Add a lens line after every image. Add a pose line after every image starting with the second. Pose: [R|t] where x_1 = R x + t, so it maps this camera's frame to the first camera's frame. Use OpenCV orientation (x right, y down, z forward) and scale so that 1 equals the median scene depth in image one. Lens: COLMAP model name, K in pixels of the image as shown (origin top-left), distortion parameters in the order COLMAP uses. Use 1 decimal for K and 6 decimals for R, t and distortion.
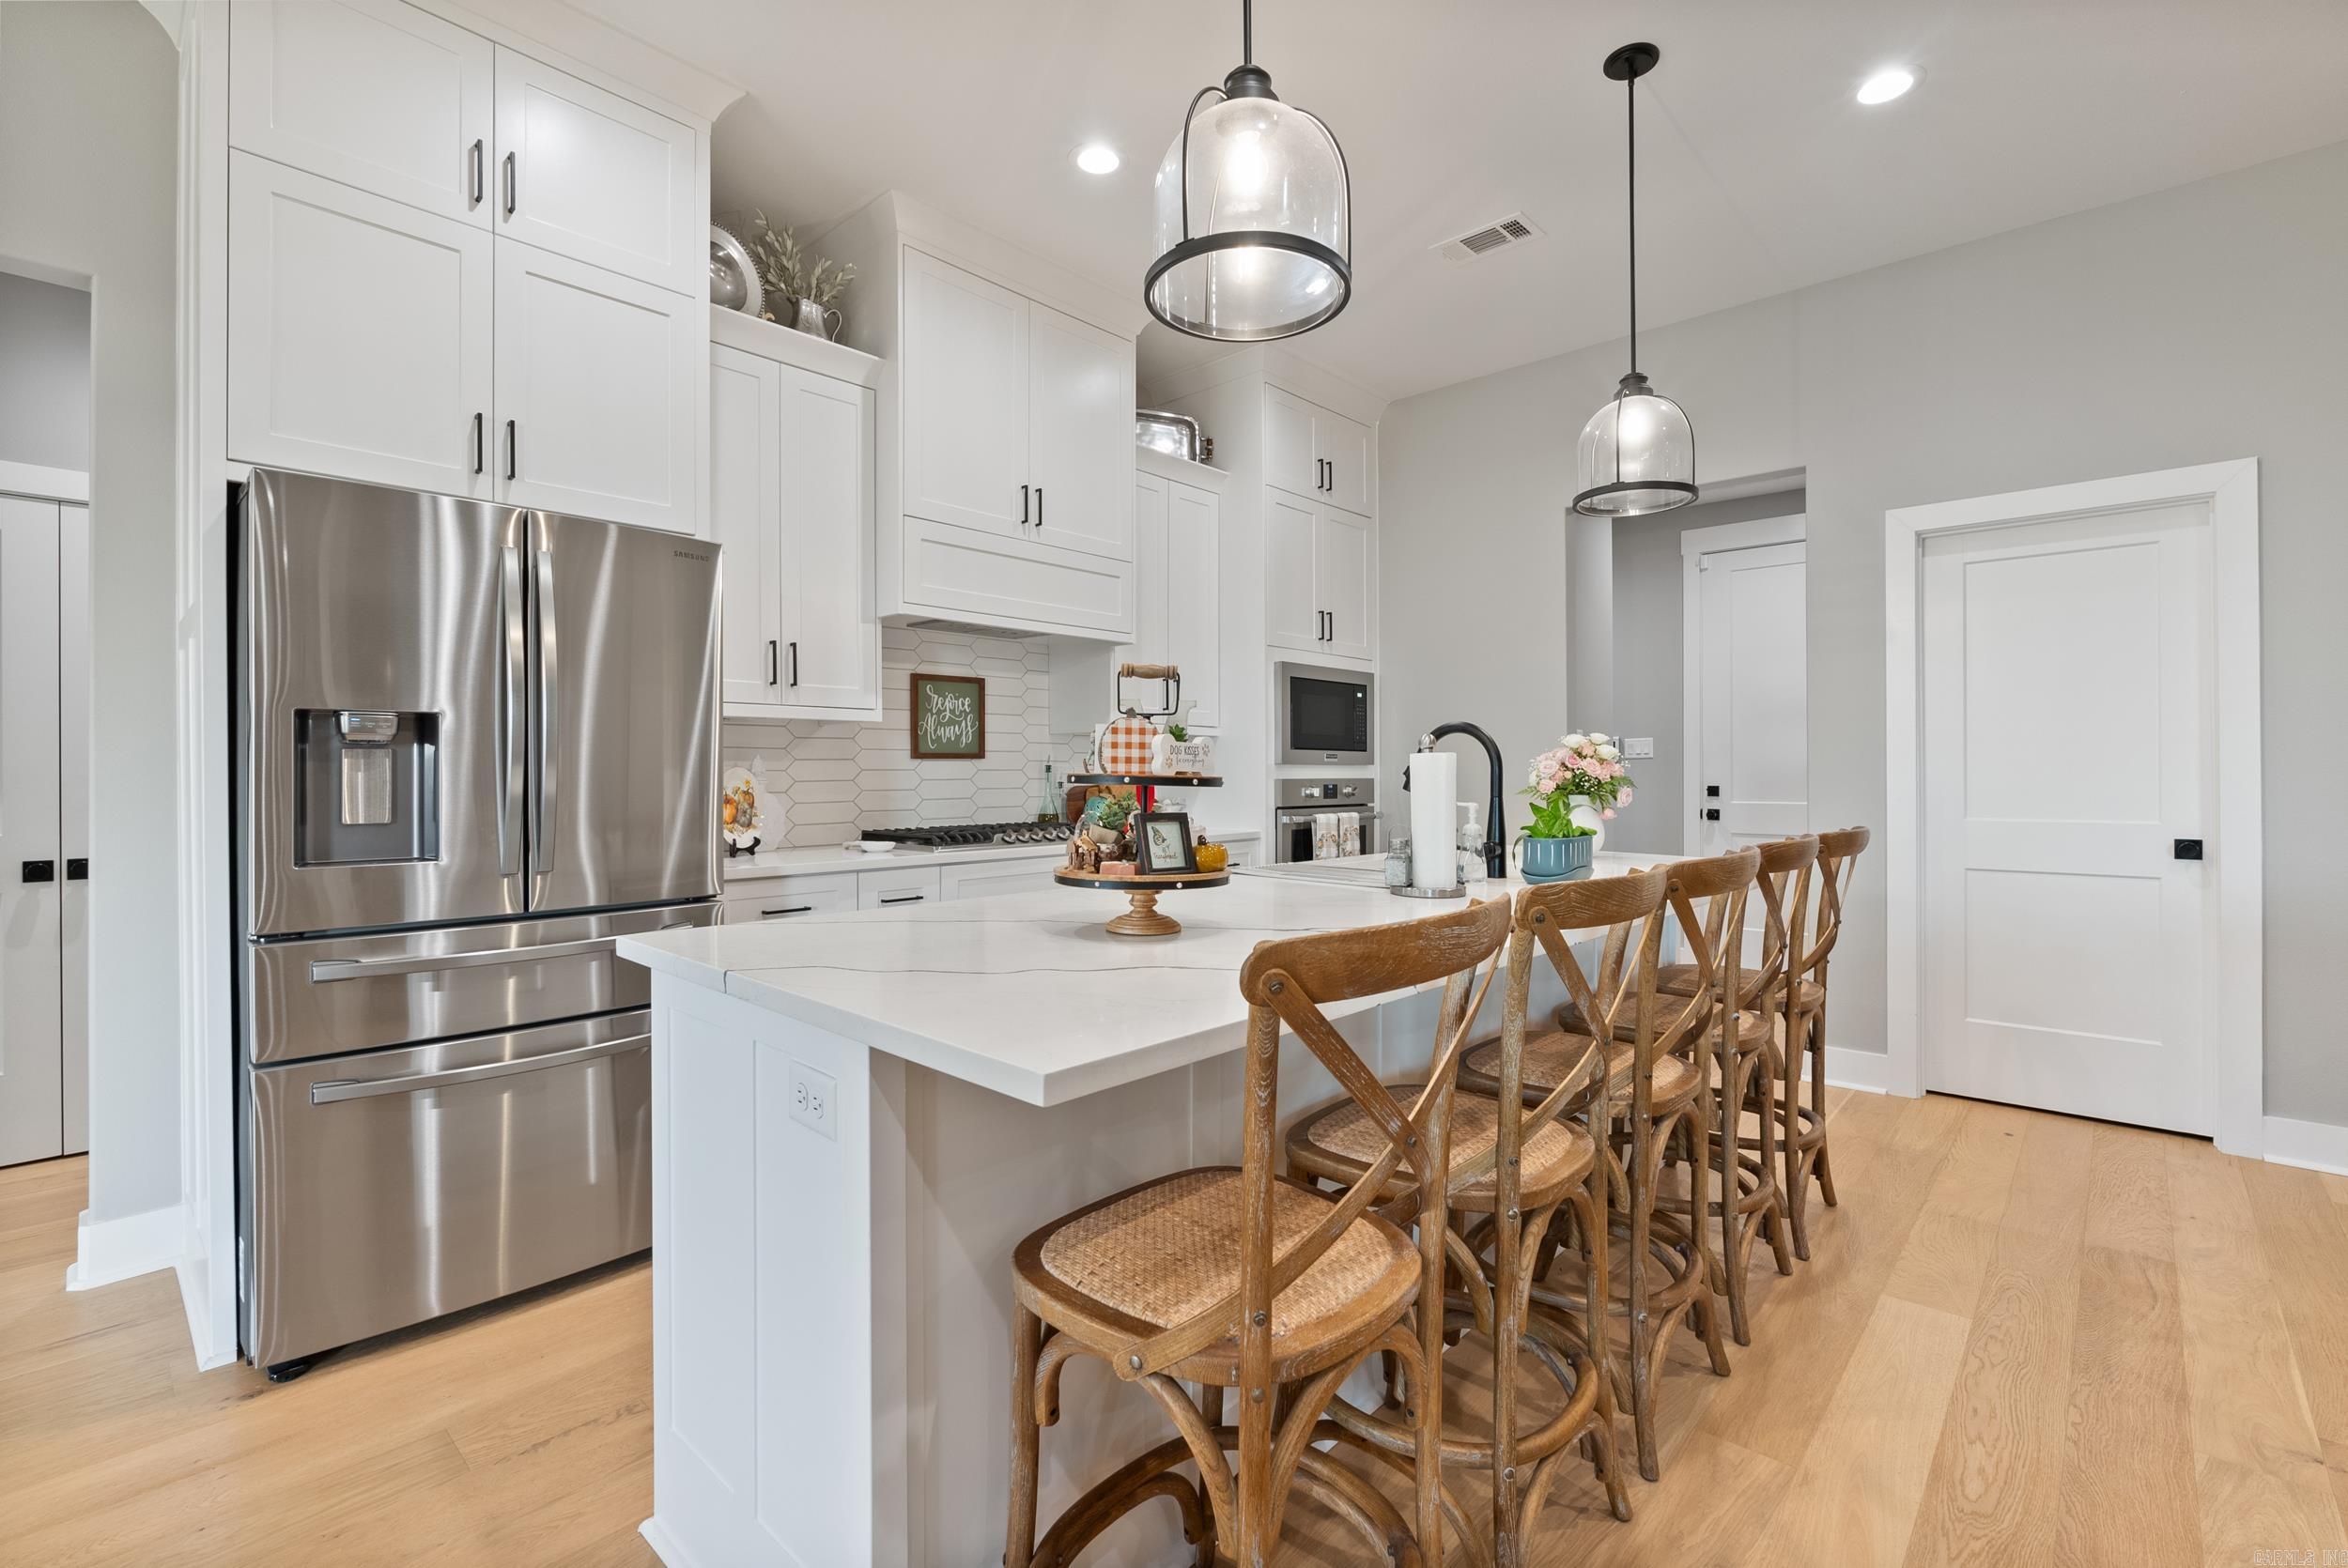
lens RADIAL K [[1034.4, 0, 1175.2], [0, 1034.4, 778.6], [0, 0, 1]] dist [-0.009057, 0.002256]
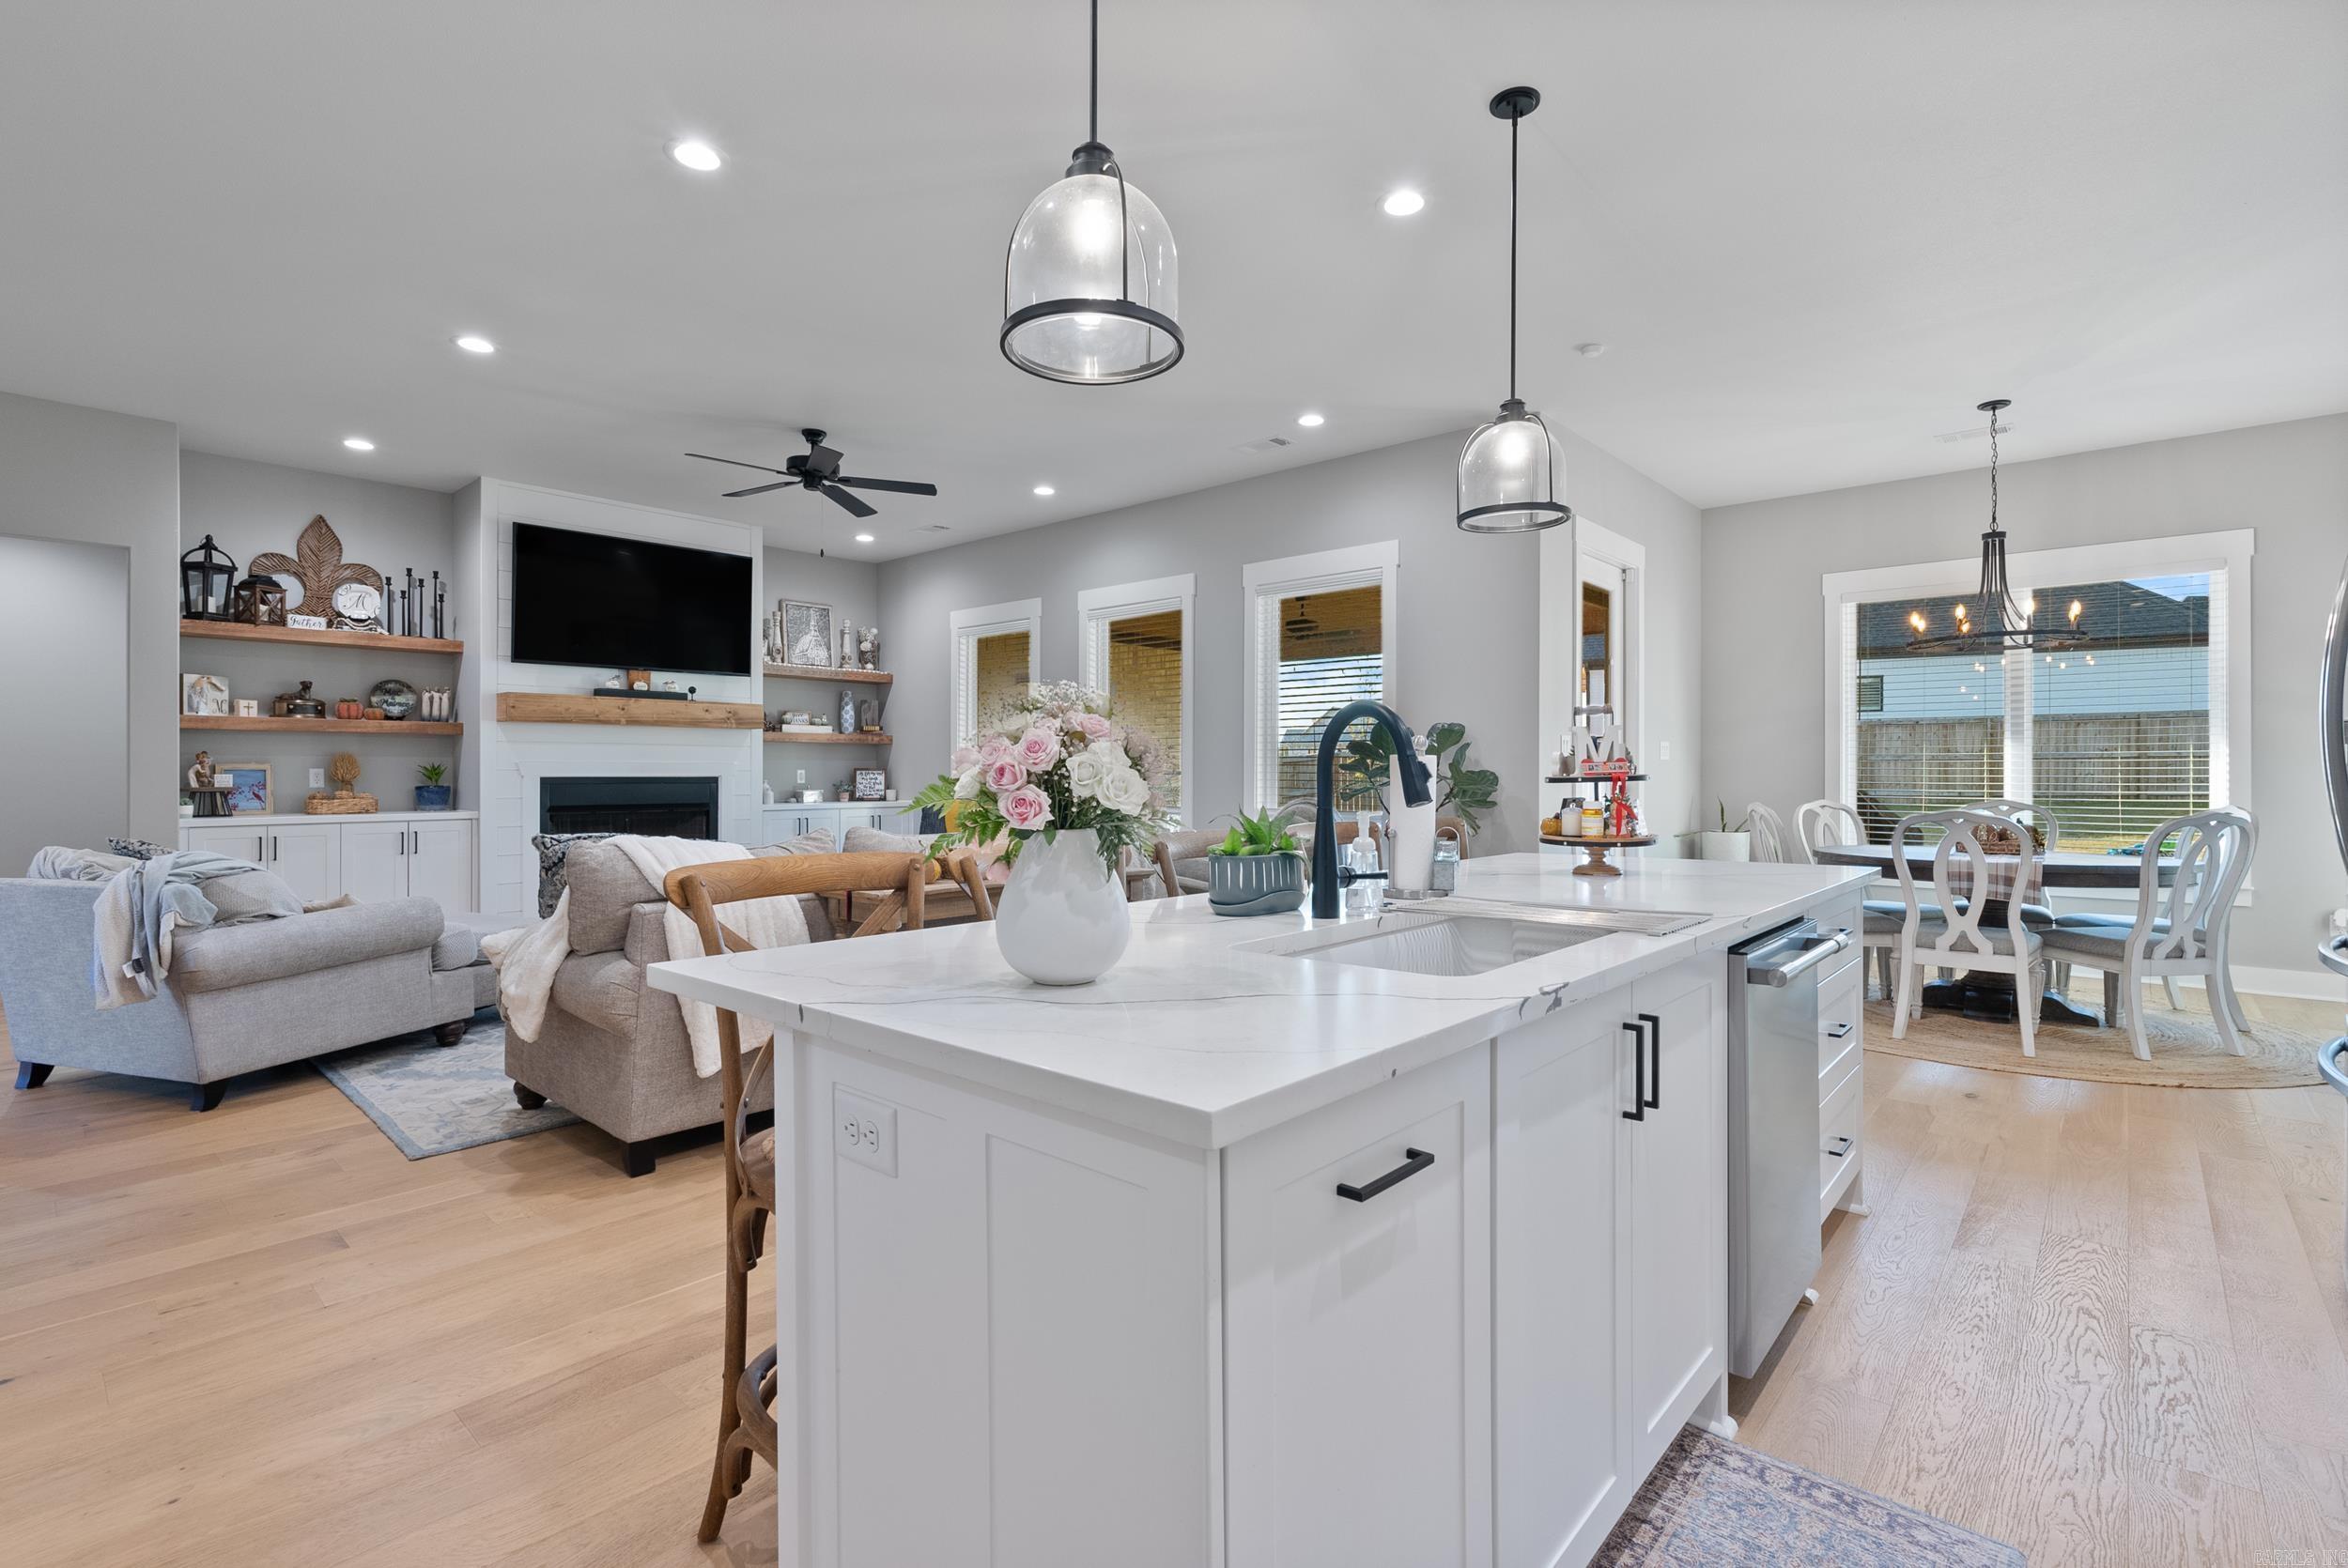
lens RADIAL K [[1034.4, 0, 1160.9], [0, 1034.4, 804.8], [0, 0, 1]] dist [-0.009057, 0.002256]
pose [[-0.999998, 0.000931, -0.001475, 0.277650], [0.000878, 0.999371, 0.035458, -0.005873], [0.001507, 0.035456, -0.999370, 1.075078]]
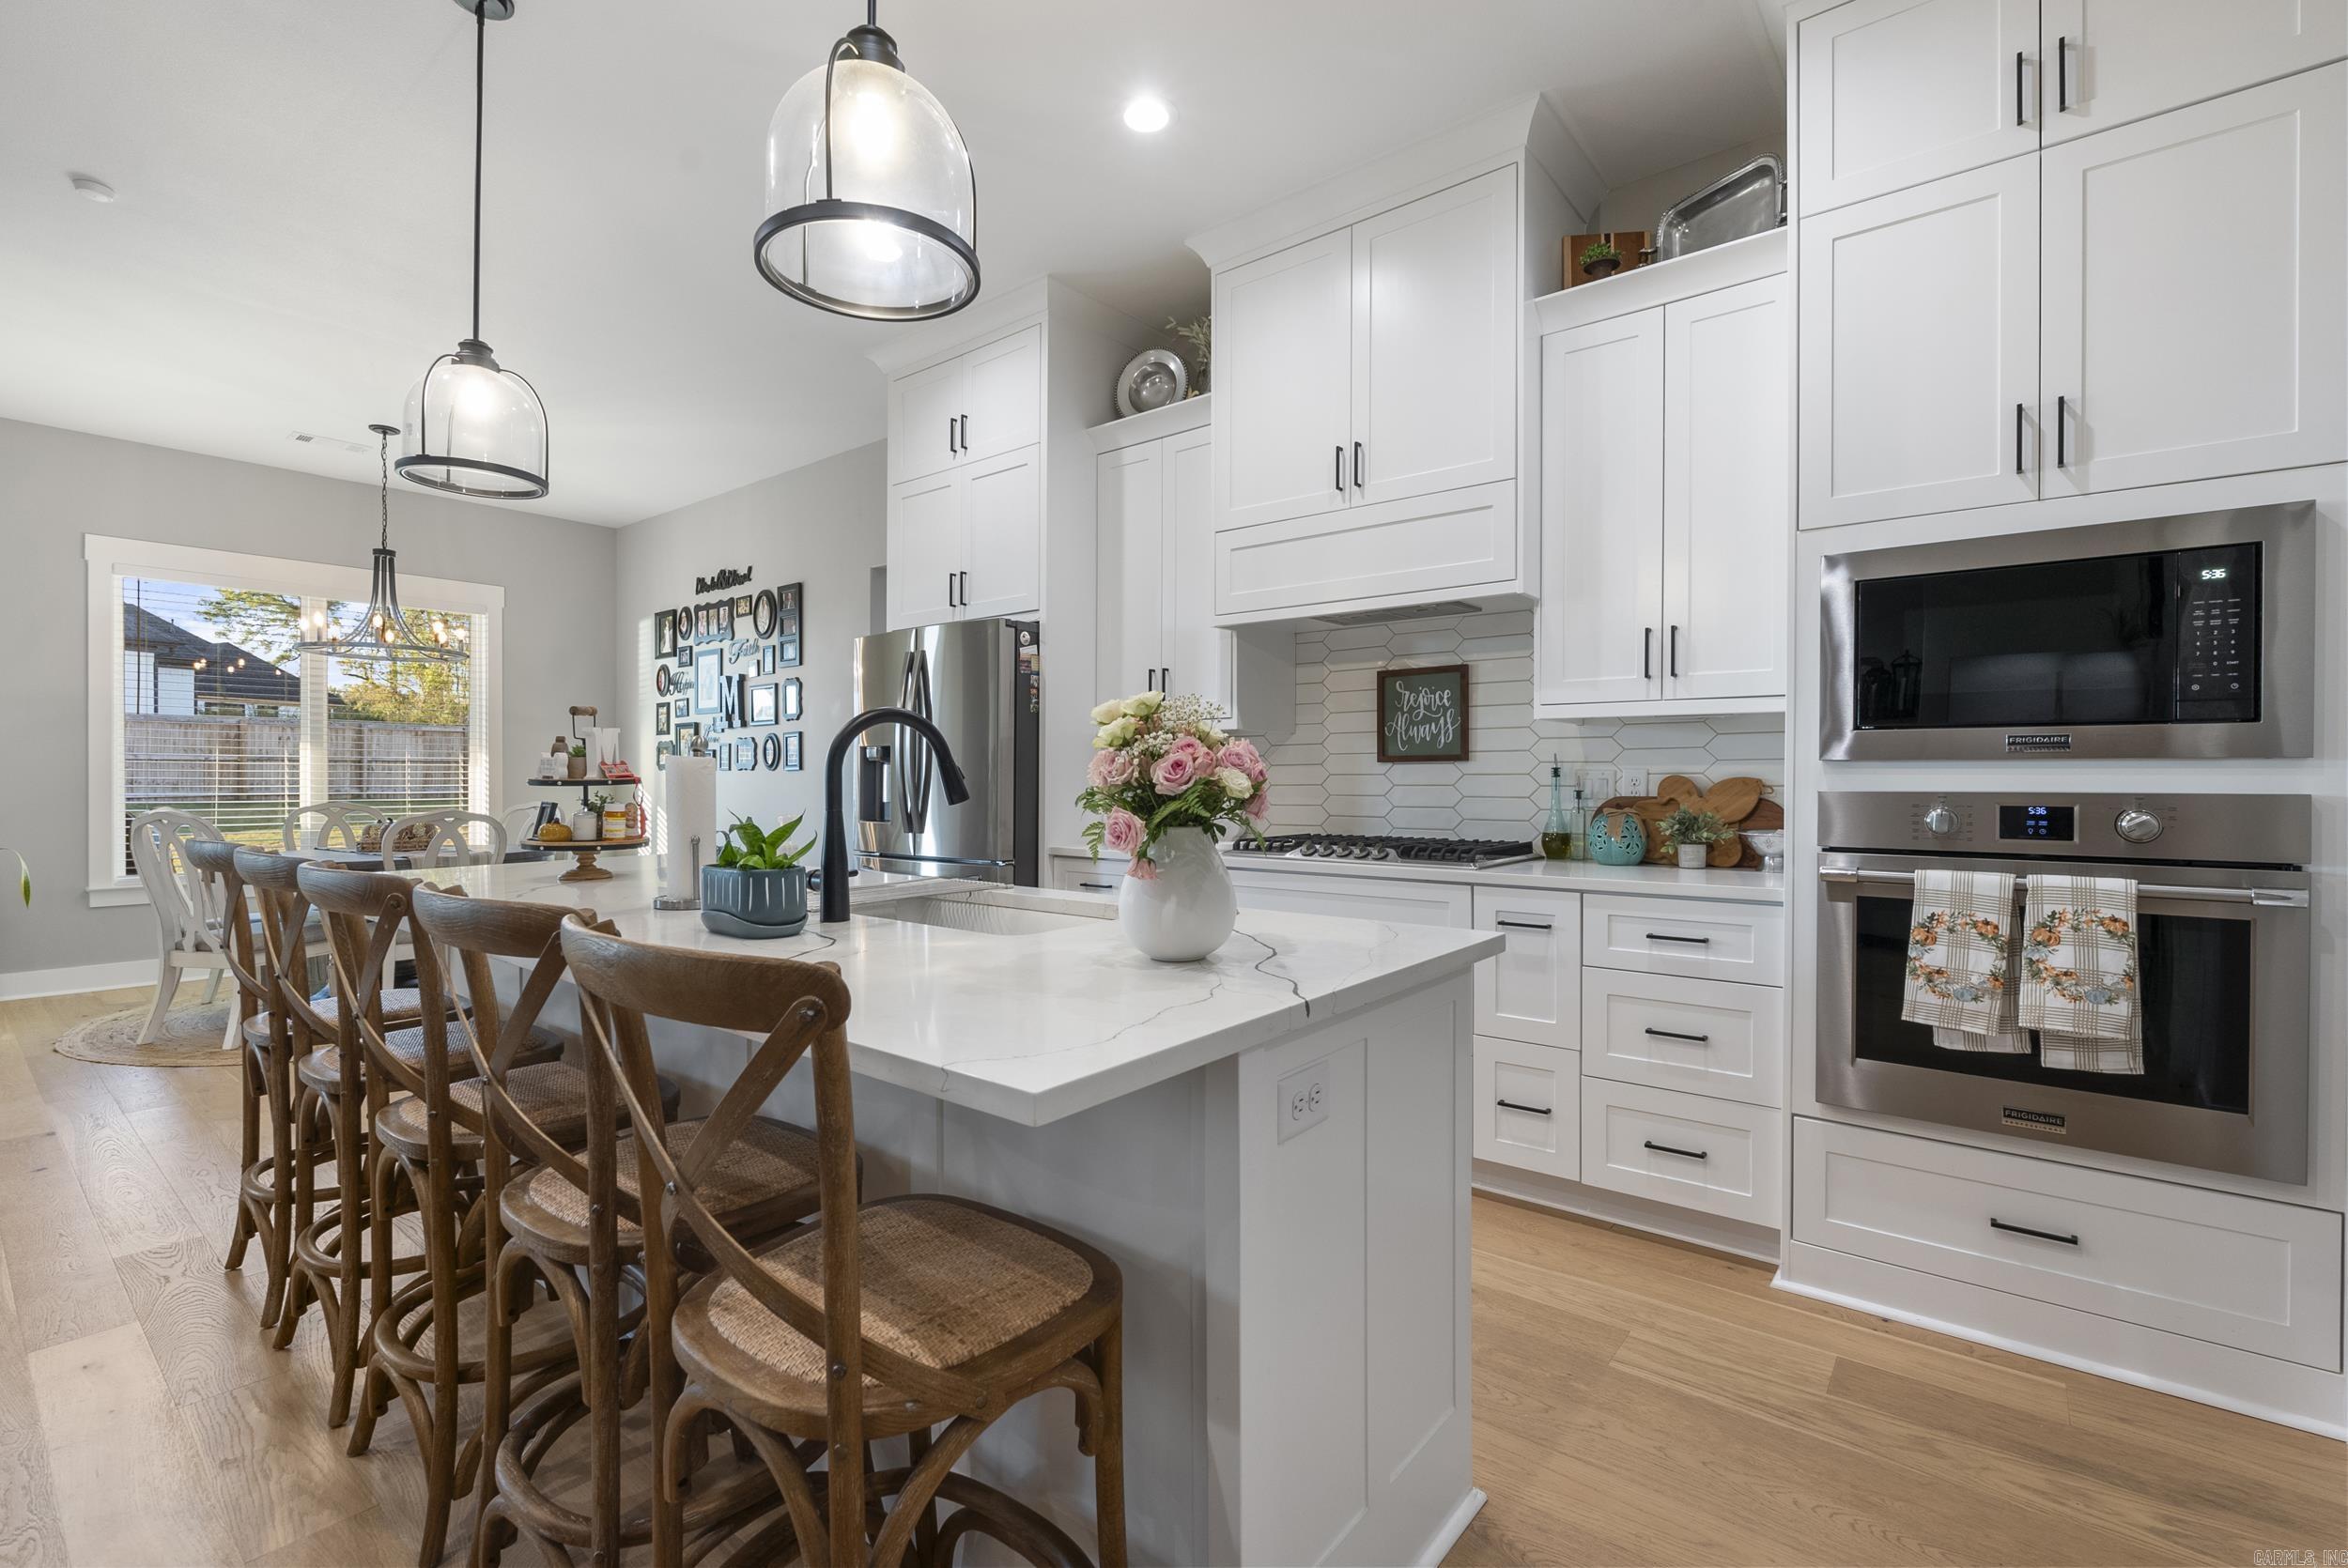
lens RADIAL K [[1034.4, 0, 1165.9], [0, 1034.4, 783.8], [0, 0, 1]] dist [-0.009057, 0.002256]
pose [[0.061967, 0.006259, -0.998059, 0.661606], [-0.007457, 0.999955, 0.005808, -0.003875], [0.998050, 0.007082, 0.062011, 0.738464]]
